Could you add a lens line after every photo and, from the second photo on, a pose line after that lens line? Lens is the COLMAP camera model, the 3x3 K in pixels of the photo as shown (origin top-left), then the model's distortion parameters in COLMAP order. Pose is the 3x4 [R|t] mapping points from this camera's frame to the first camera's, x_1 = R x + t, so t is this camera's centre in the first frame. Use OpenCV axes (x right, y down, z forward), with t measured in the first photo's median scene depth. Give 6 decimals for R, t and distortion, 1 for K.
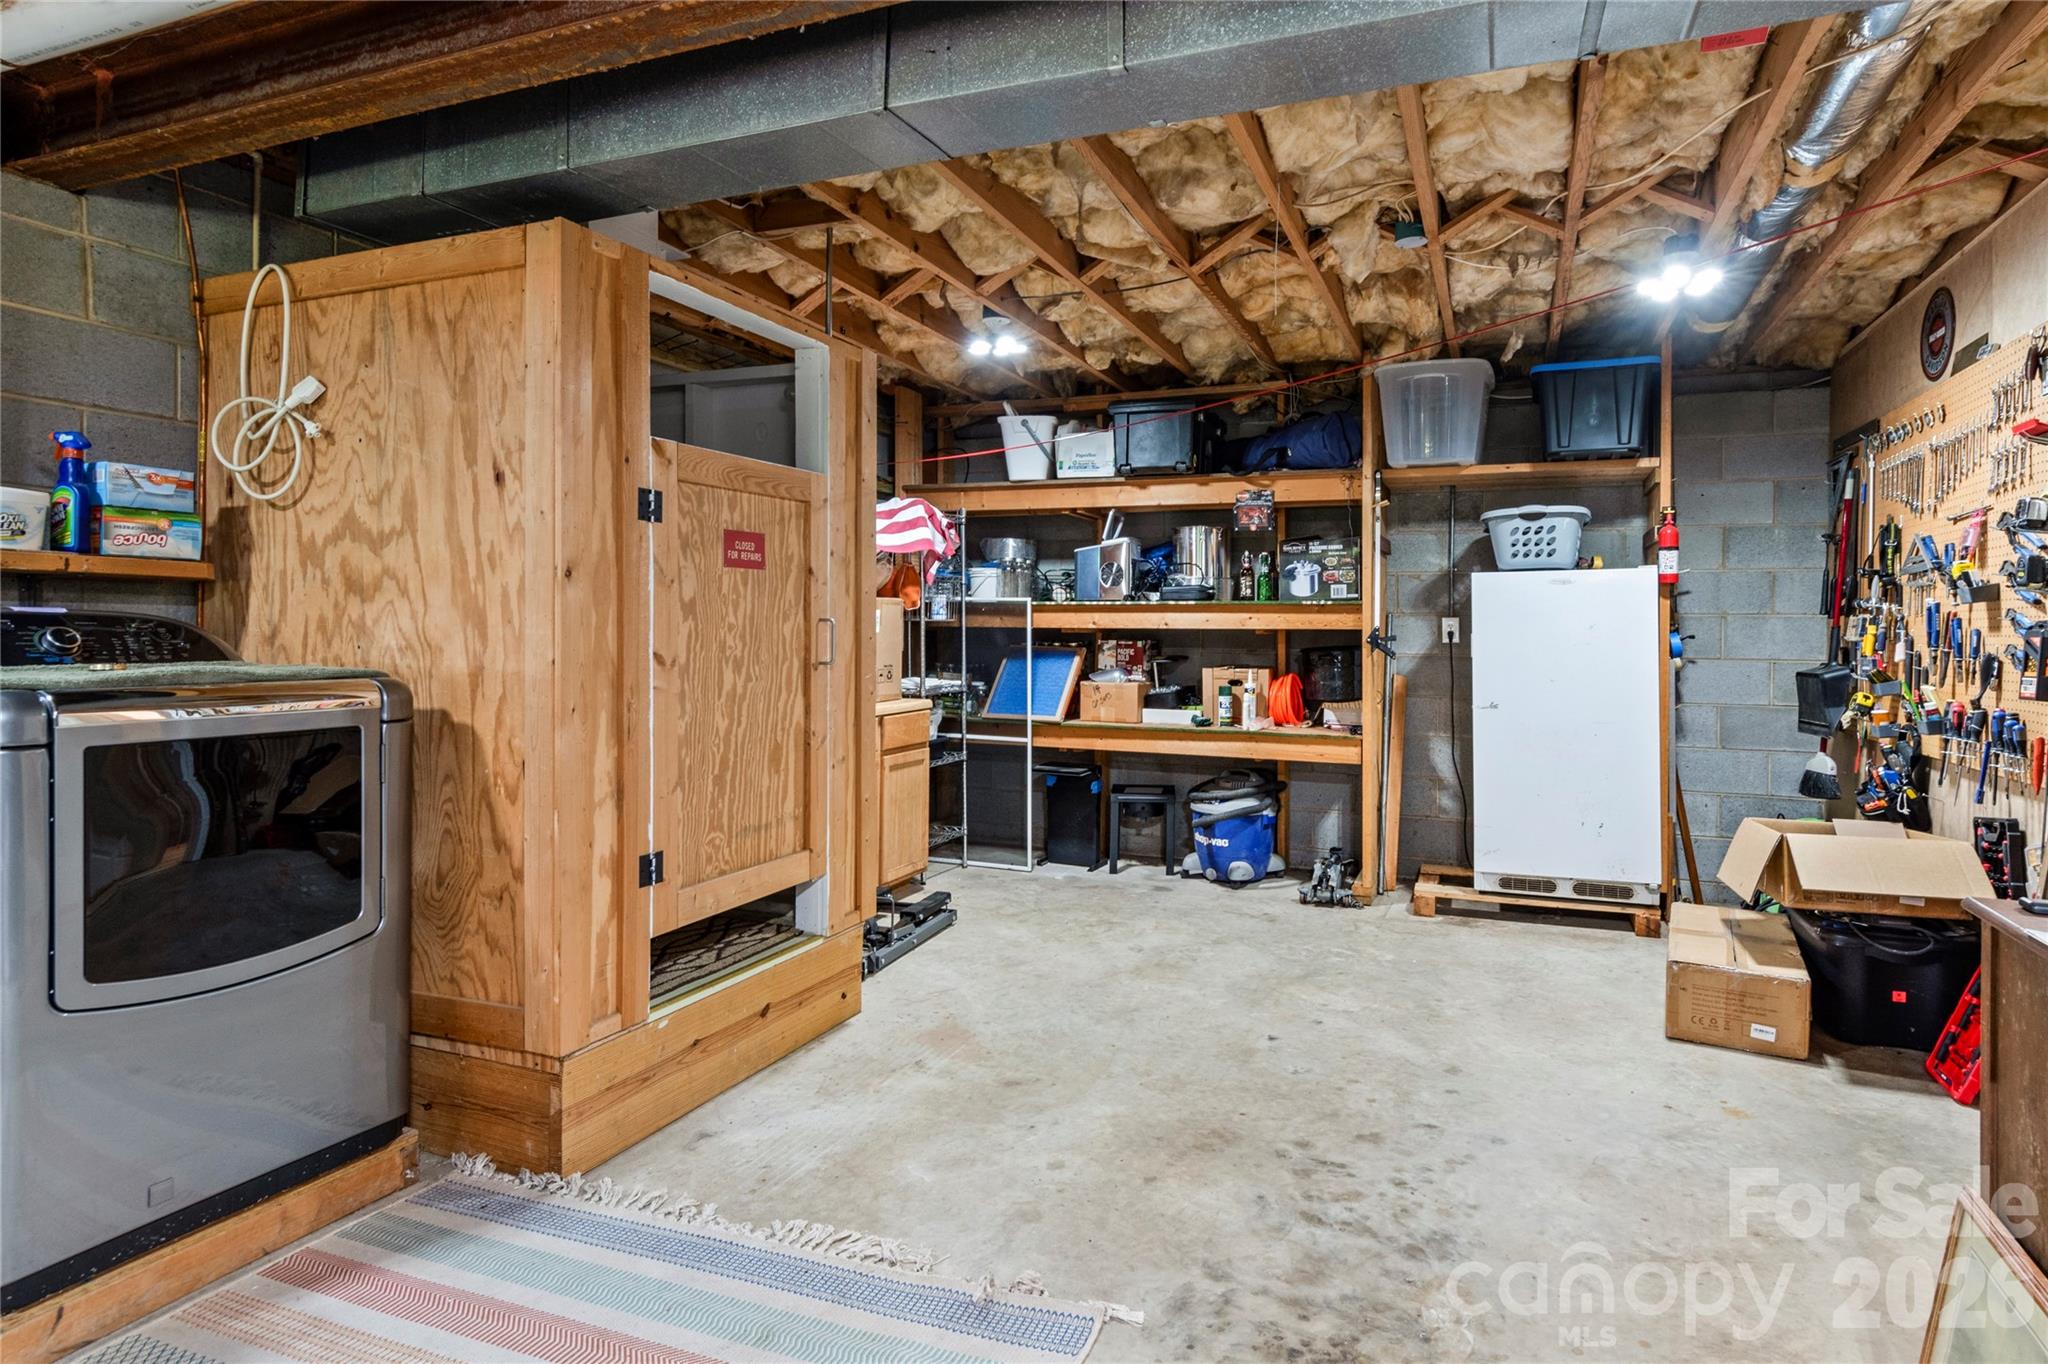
lens RADIAL K [[1123.5, 0, 1079.1], [0, 1123.5, 647.9], [0, 0, 1]] dist [-0.001011, -0.004603]
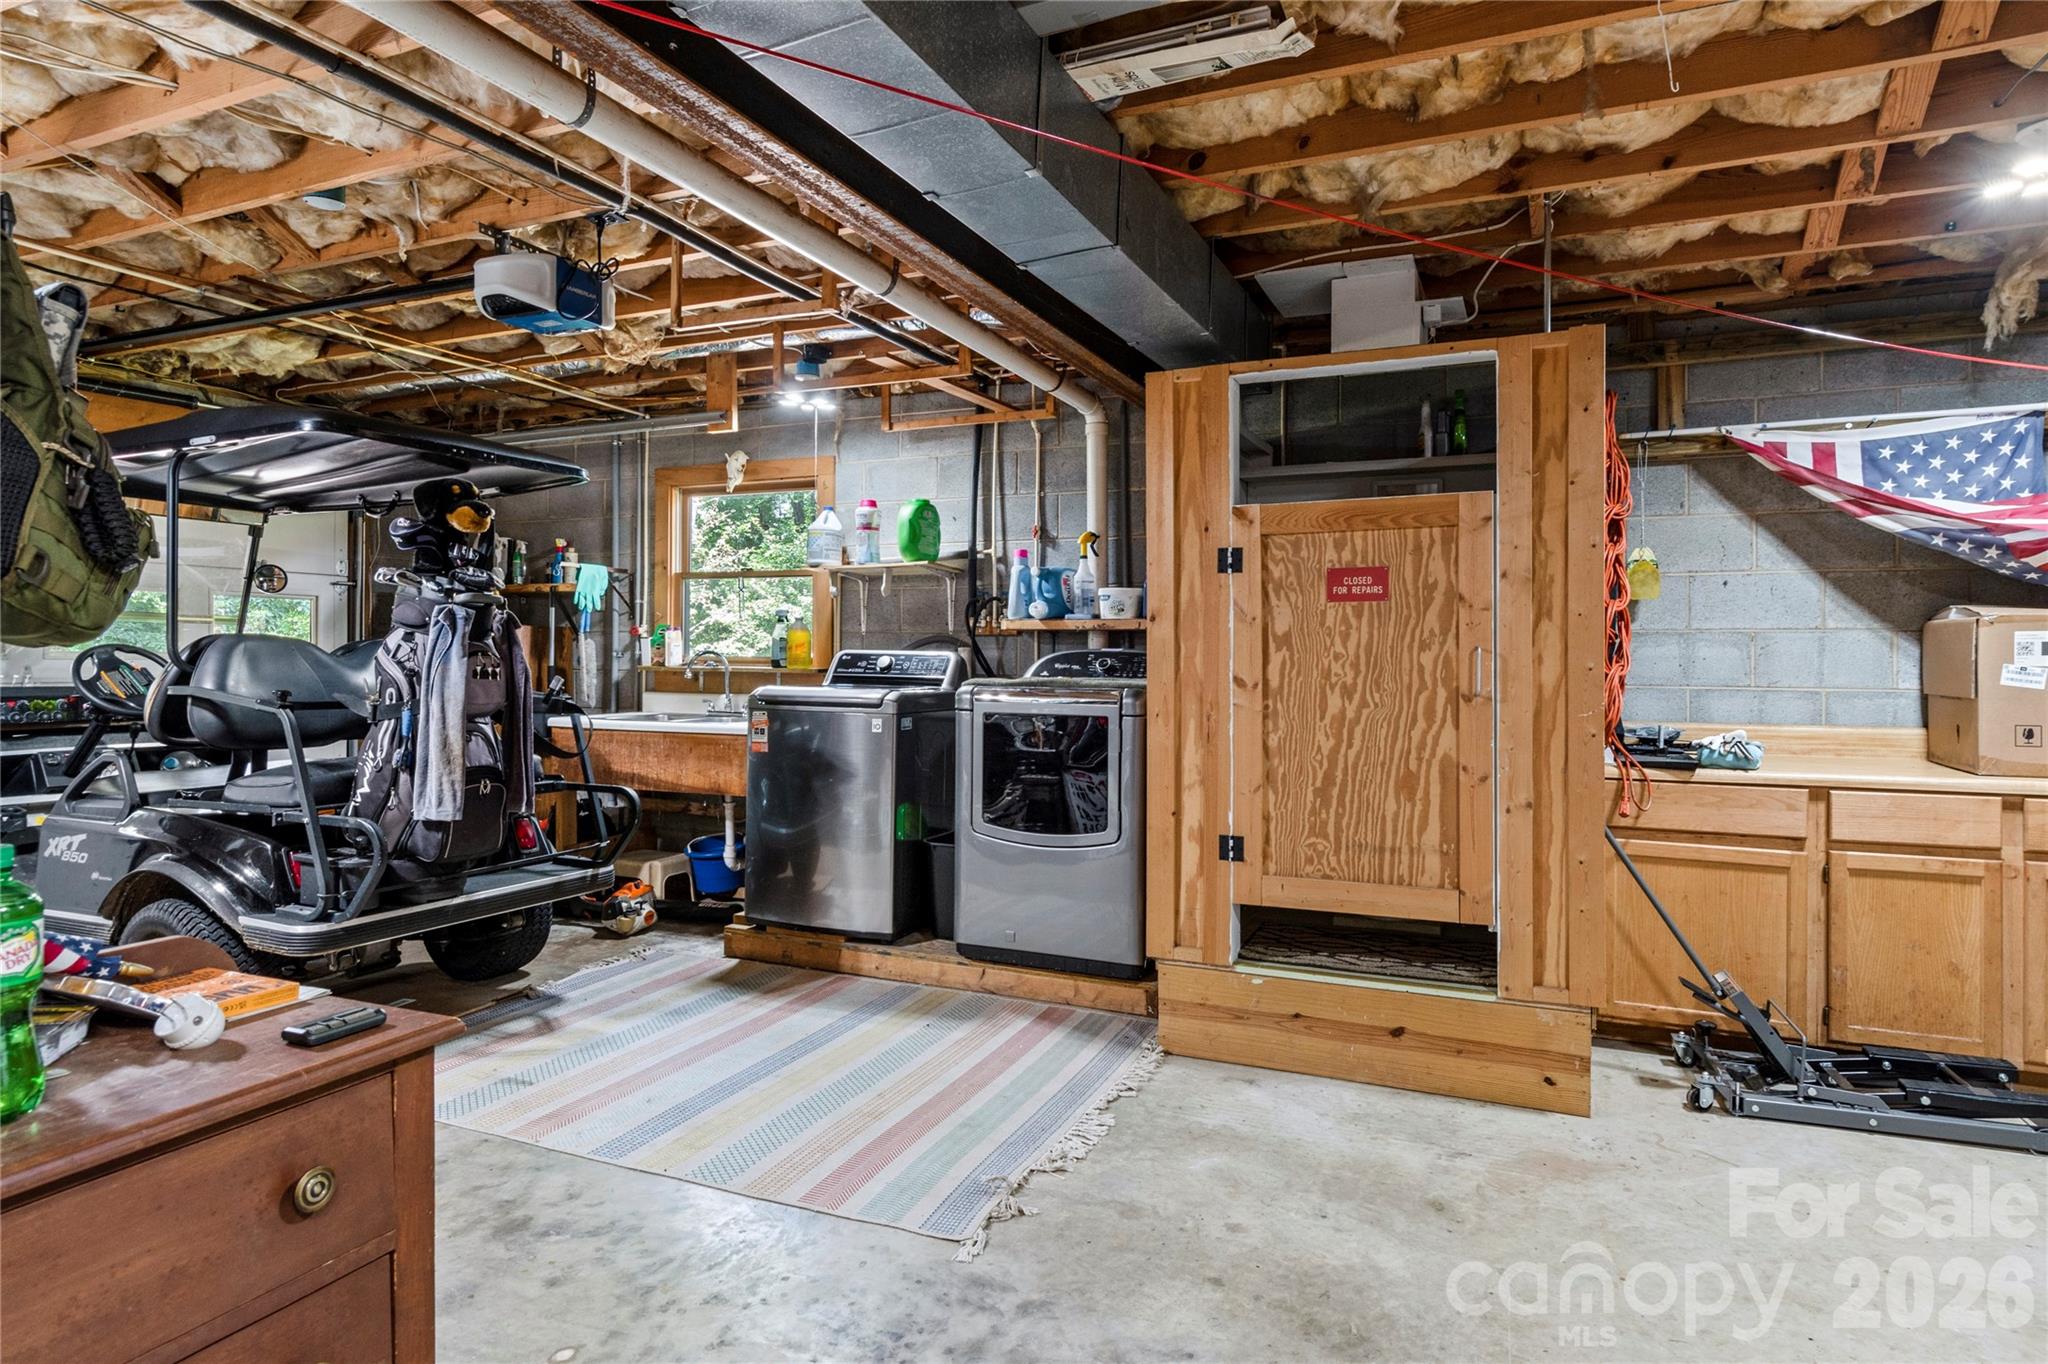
lens RADIAL K [[1123.5, 0, 1030.0], [0, 1123.5, 665.2], [0, 0, 1]] dist [-0.001011, -0.004603]
pose [[-0.061421, -0.001673, -0.998111, 0.816051], [-0.022075, 0.999756, -0.000317, -0.002694], [0.997868, 0.022014, -0.061443, 0.775462]]
